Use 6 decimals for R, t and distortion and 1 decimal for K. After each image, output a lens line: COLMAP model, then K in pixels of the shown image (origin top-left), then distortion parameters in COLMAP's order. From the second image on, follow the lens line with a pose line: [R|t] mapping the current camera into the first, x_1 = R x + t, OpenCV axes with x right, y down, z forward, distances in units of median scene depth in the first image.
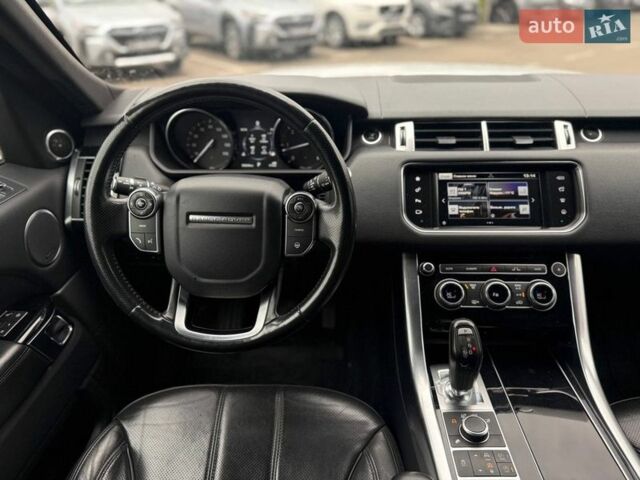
lens RADIAL K [[469.9, 0, 317.9], [0, 469.9, 243.0], [0, 0, 1]] dist [0.039350, -0.074367]
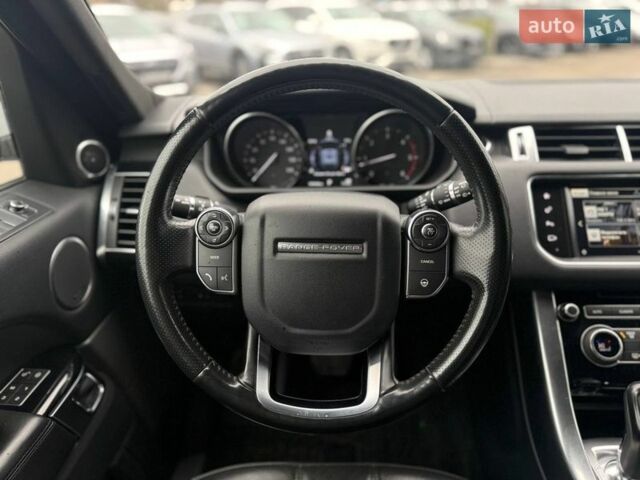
lens RADIAL K [[469.9, 0, 315.9], [0, 469.9, 240.8], [0, 0, 1]] dist [0.039350, -0.074367]
pose [[0.999945, -0.004829, -0.009271, -0.165016], [0.004158, 0.997464, -0.071050, -0.007422], [0.009590, 0.071007, 0.997430, 0.211133]]
